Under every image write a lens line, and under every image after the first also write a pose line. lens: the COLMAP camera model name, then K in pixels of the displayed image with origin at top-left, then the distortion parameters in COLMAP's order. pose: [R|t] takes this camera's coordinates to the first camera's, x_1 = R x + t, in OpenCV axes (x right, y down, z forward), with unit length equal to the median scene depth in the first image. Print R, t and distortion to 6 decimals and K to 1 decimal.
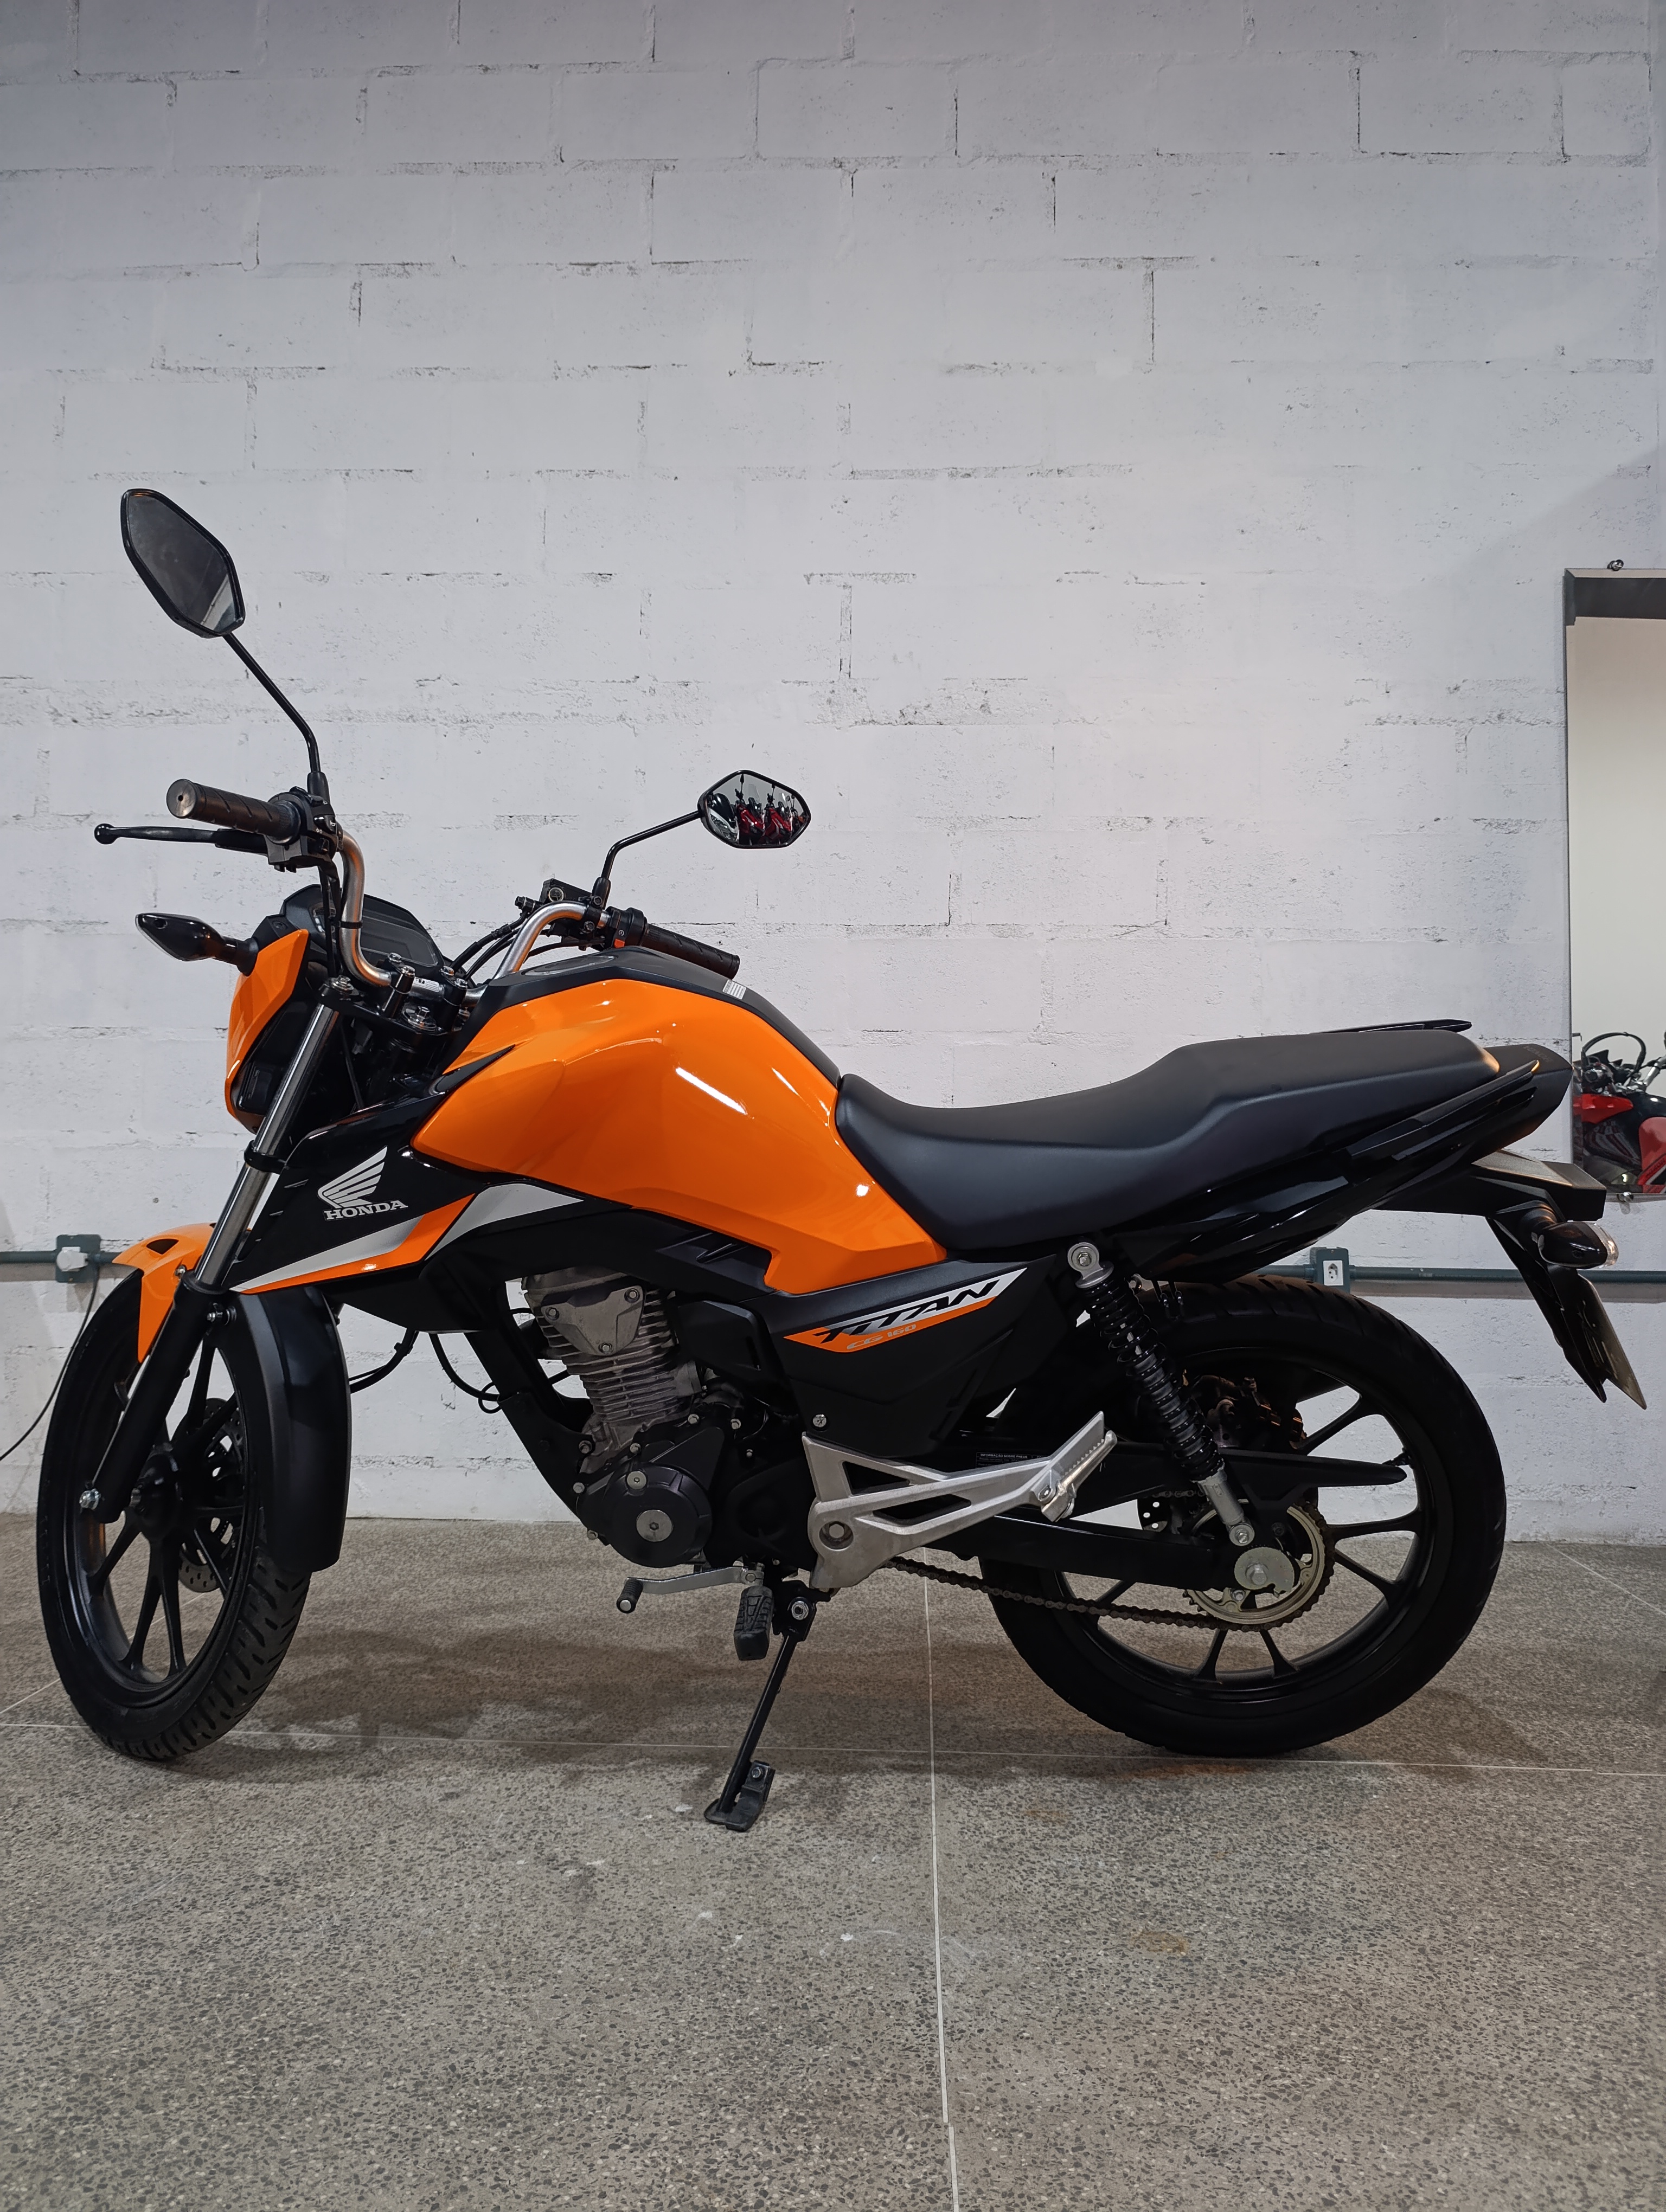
lens RADIAL K [[1549.5, 0, 847.5], [0, 1549.5, 1095.3], [0, 0, 1]] dist [0.002098, -0.023151]
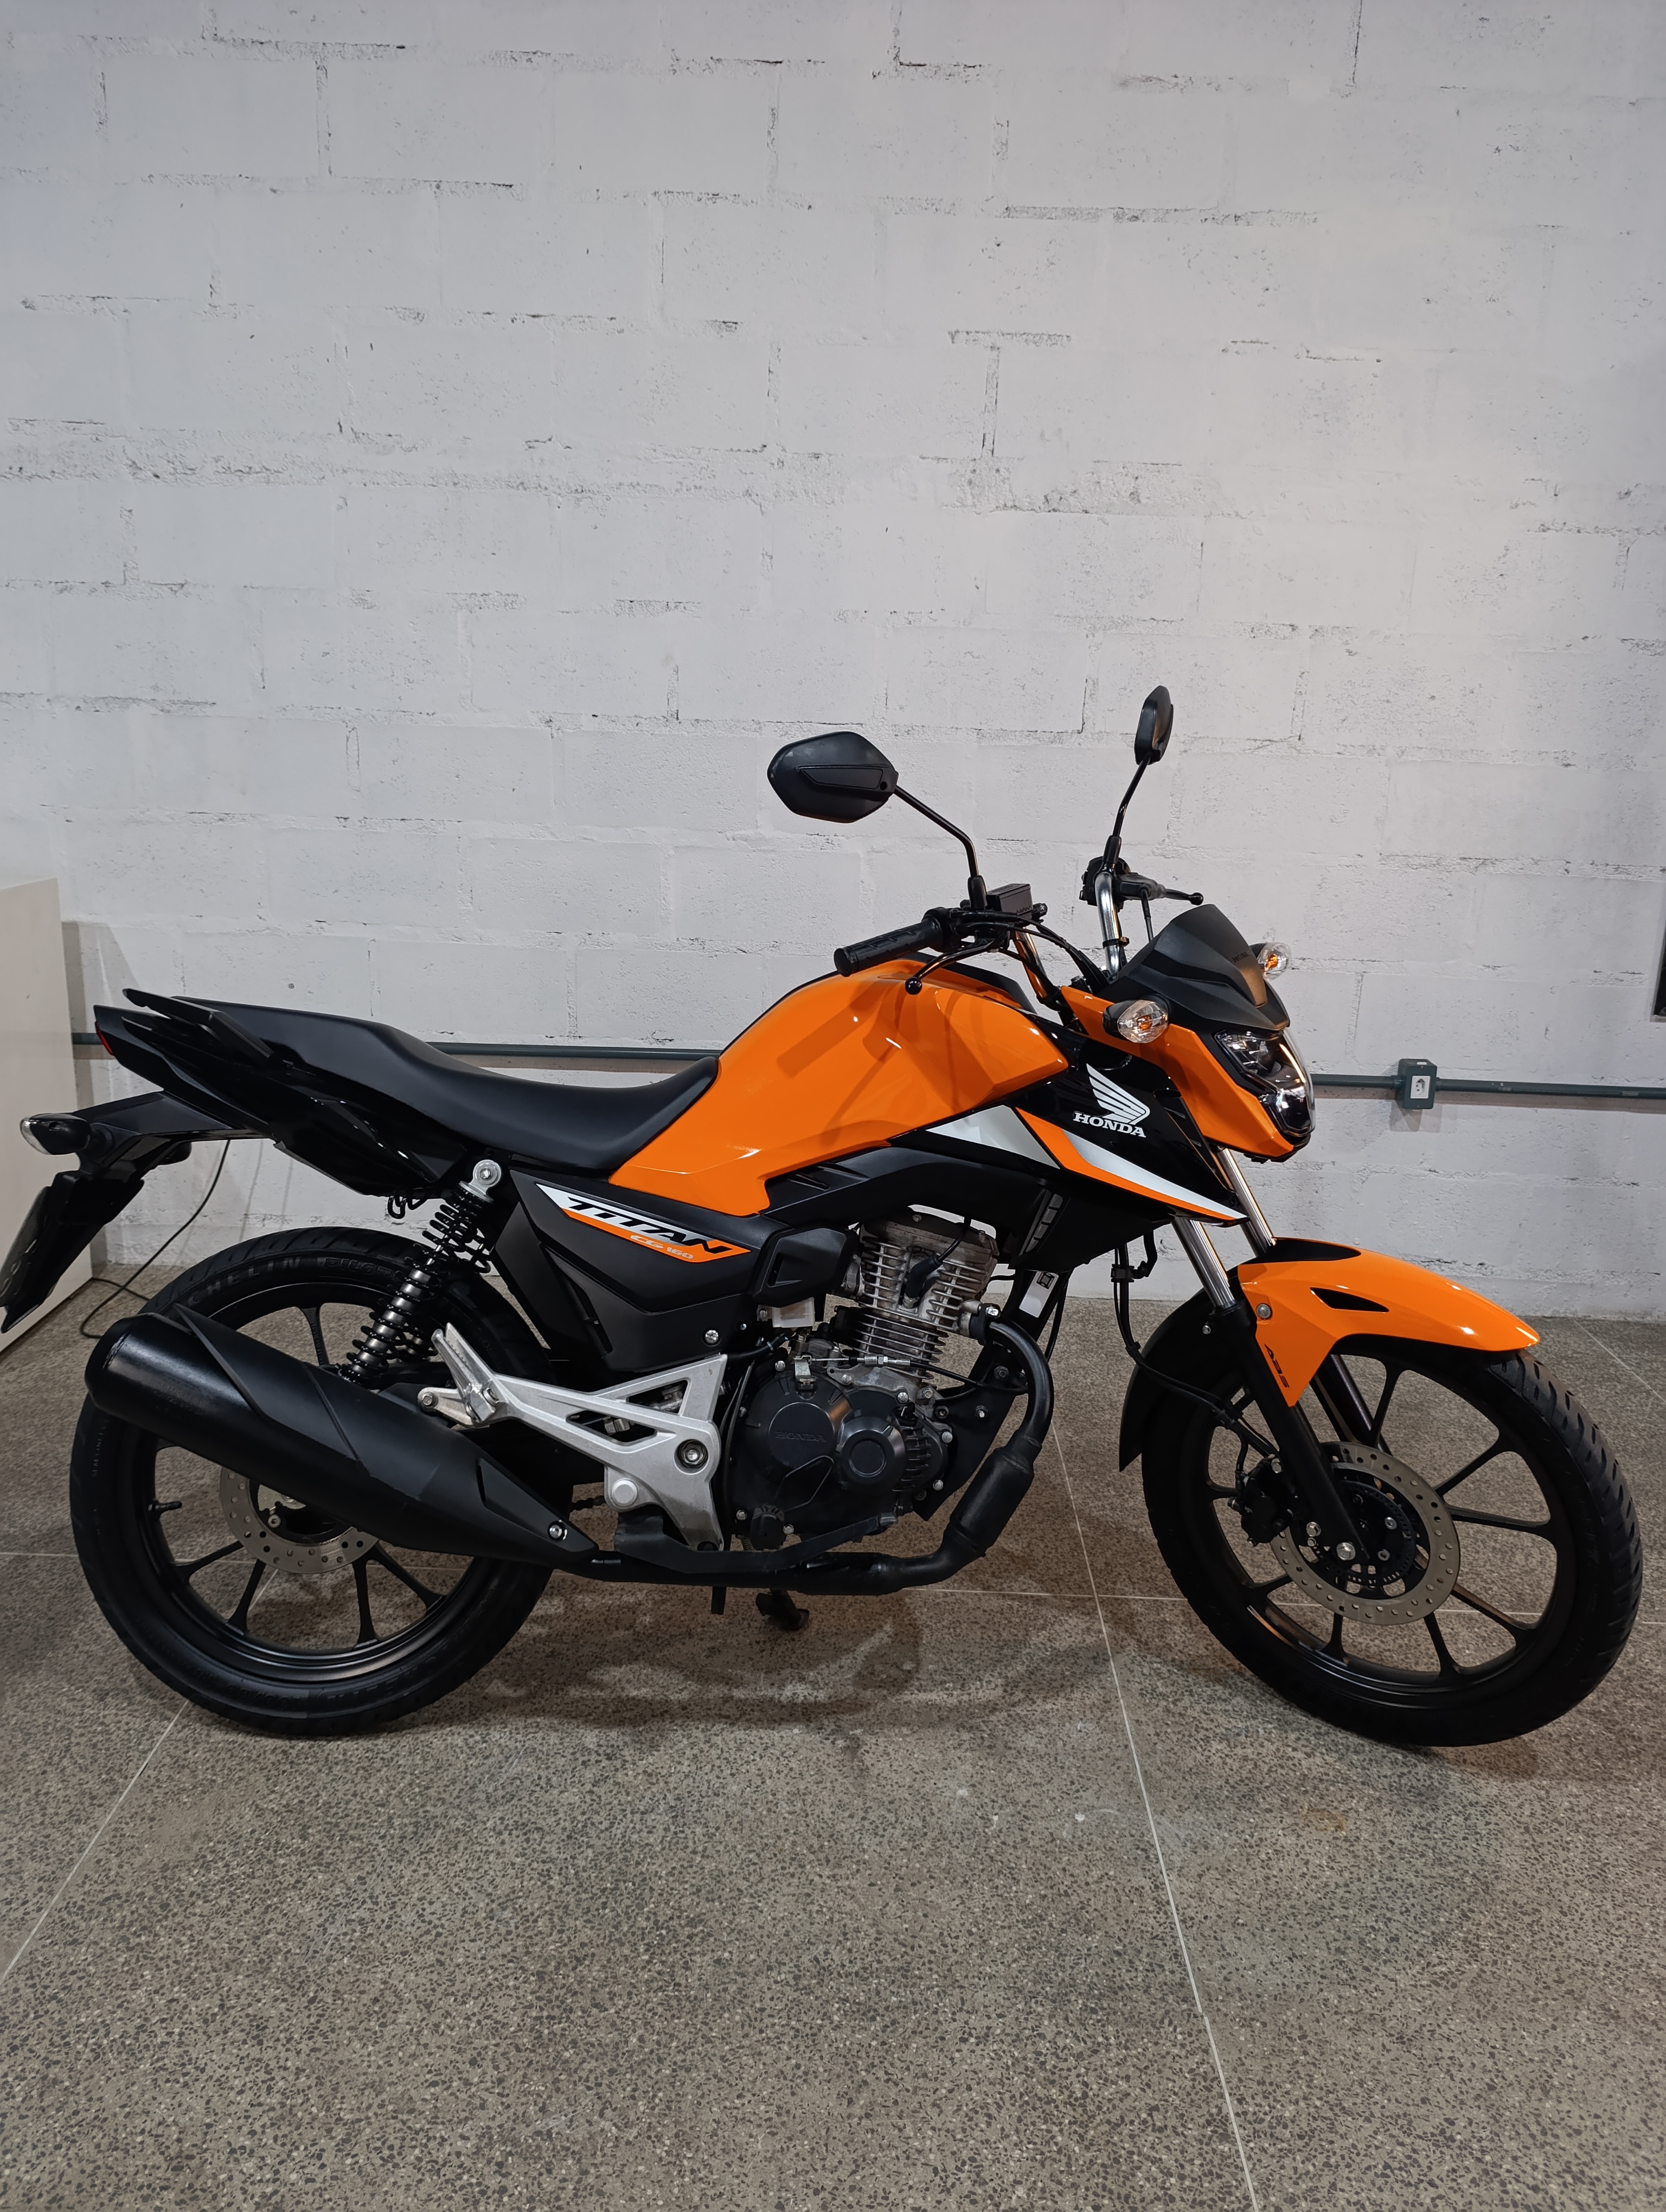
lens RADIAL K [[1549.5, 0, 837.7], [0, 1549.5, 1105.9], [0, 0, 1]] dist [0.002098, -0.023151]
pose [[0.999408, 0.017612, 0.029541, -0.115474], [-0.025837, 0.951393, 0.306893, -0.184514], [-0.022700, -0.307475, 0.951285, -0.010314]]
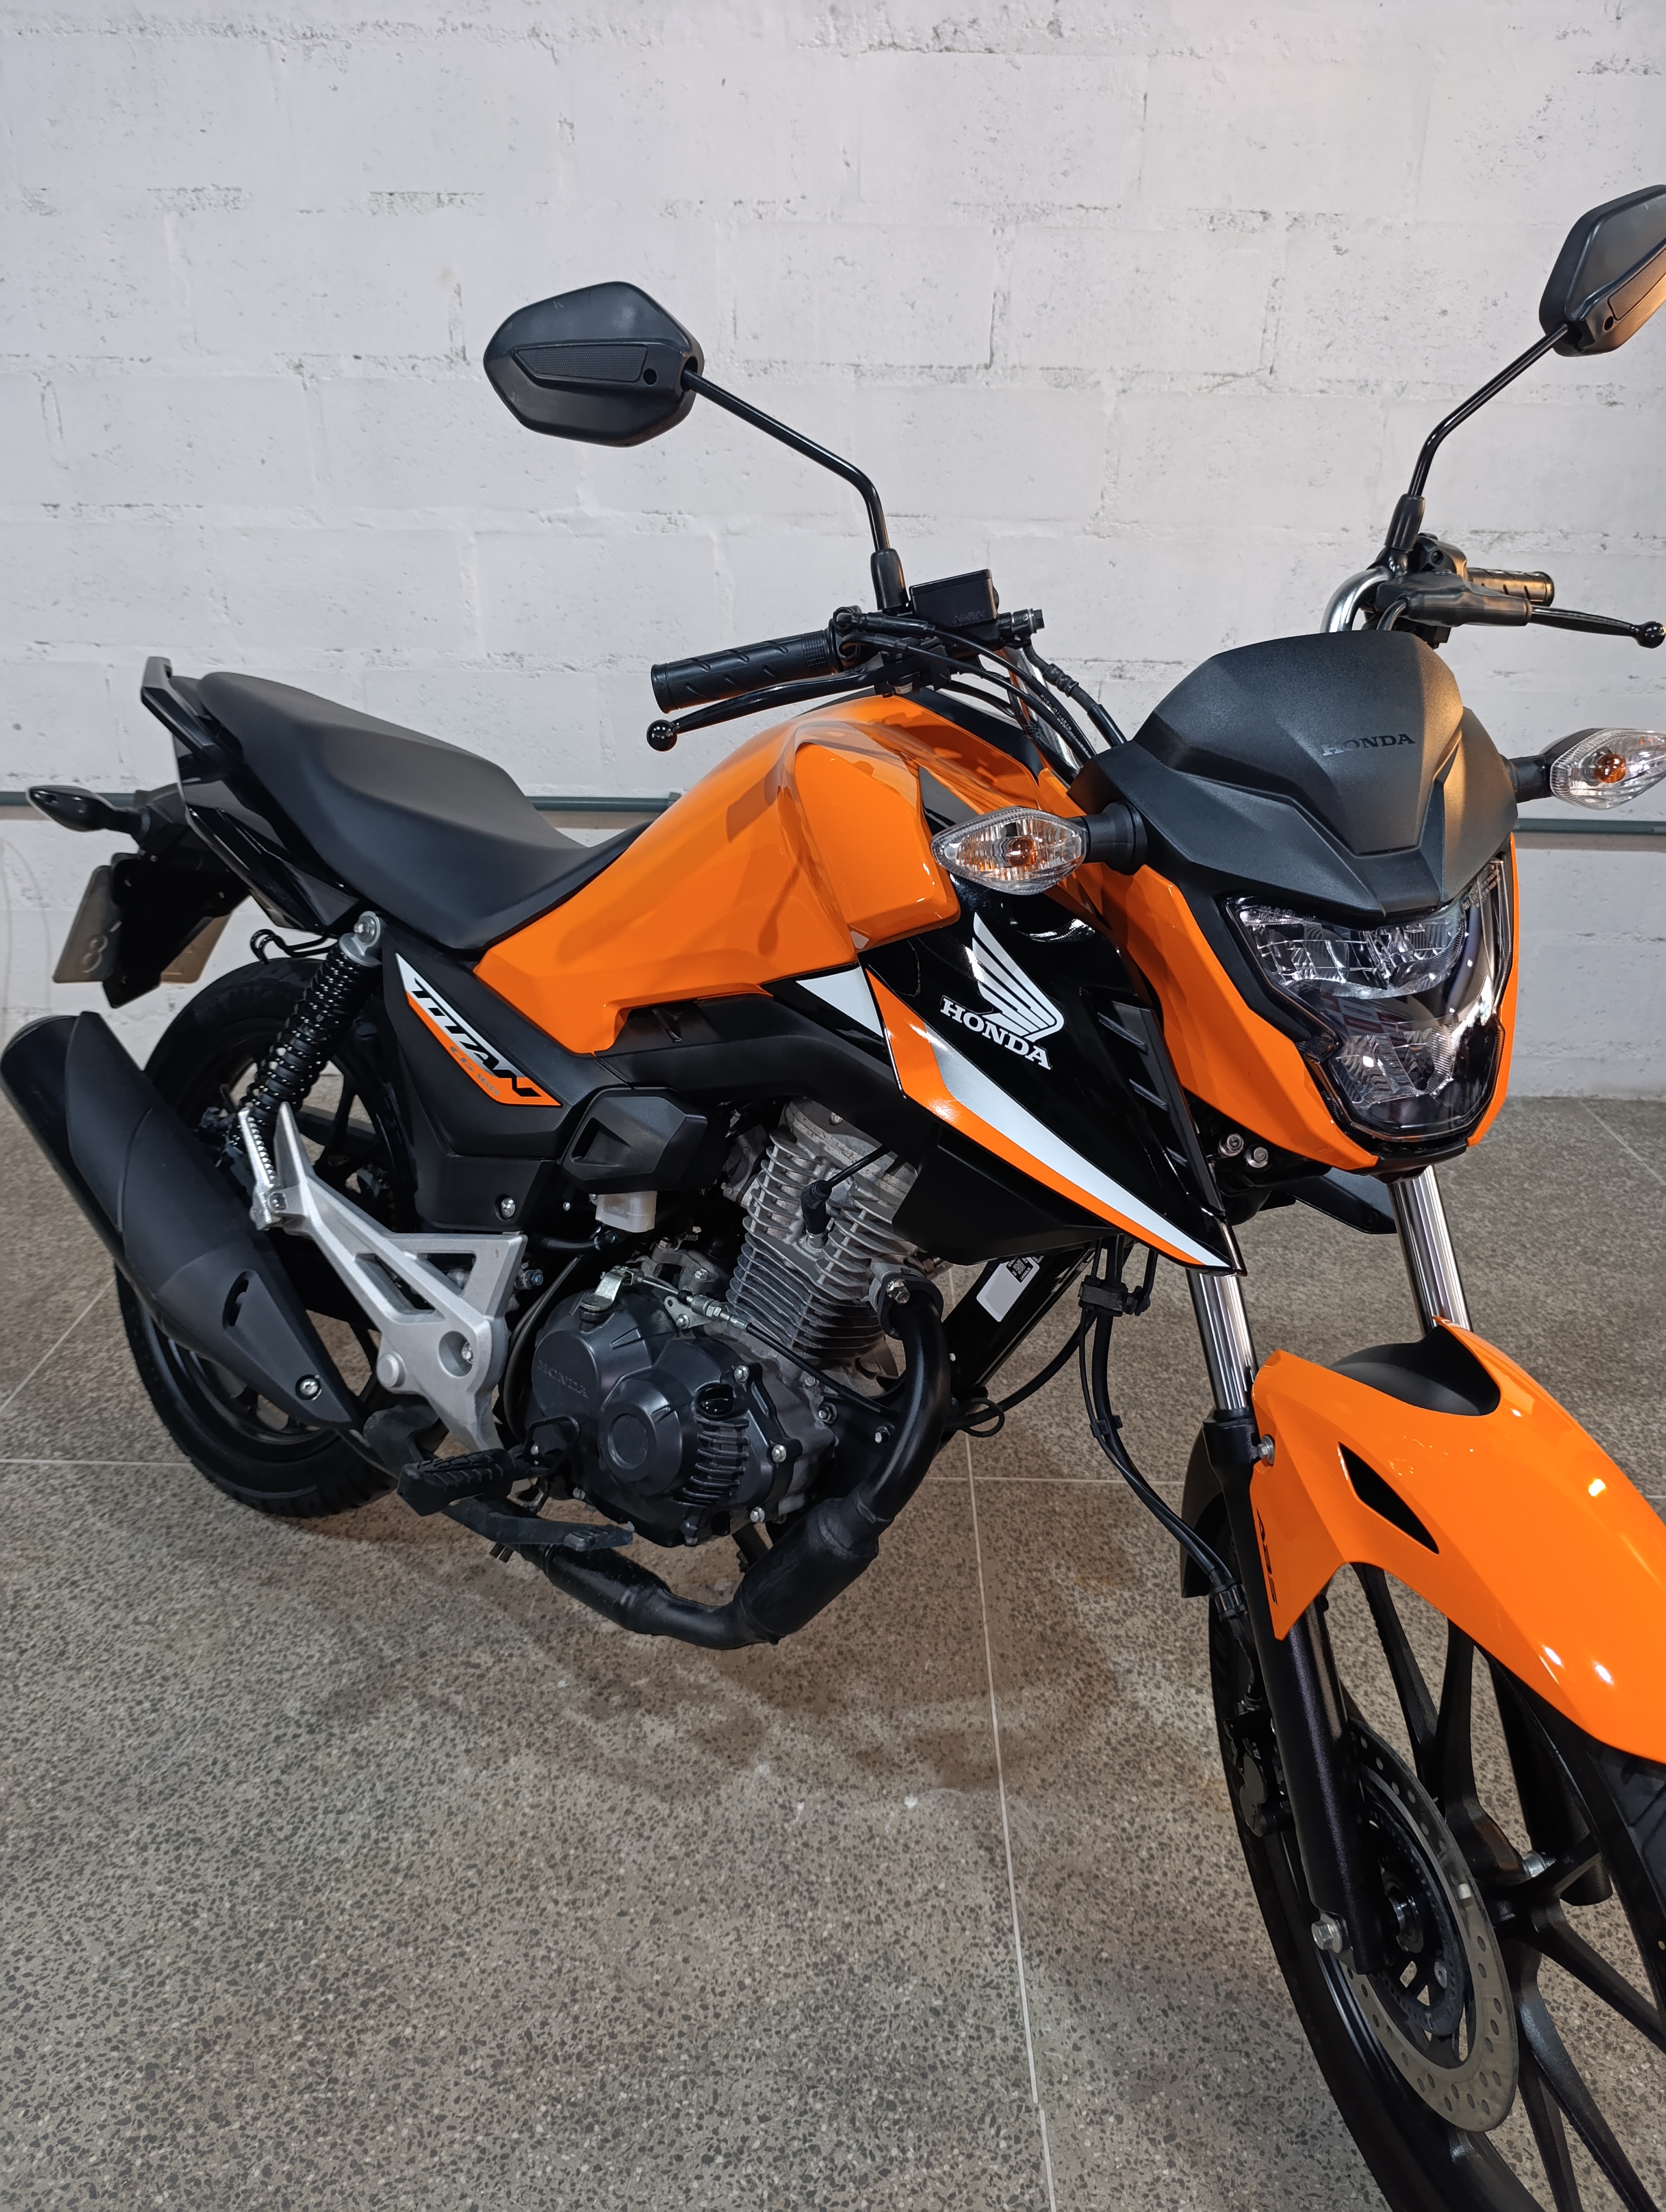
lens RADIAL K [[1549.5, 0, 853.8], [0, 1549.5, 1117.0], [0, 0, 1]] dist [0.002098, -0.023151]
pose [[0.999260, -0.007606, 0.037698, -0.032846], [-0.010704, 0.886515, 0.462577, -0.136425], [-0.036938, -0.462638, 0.885777, 0.157148]]
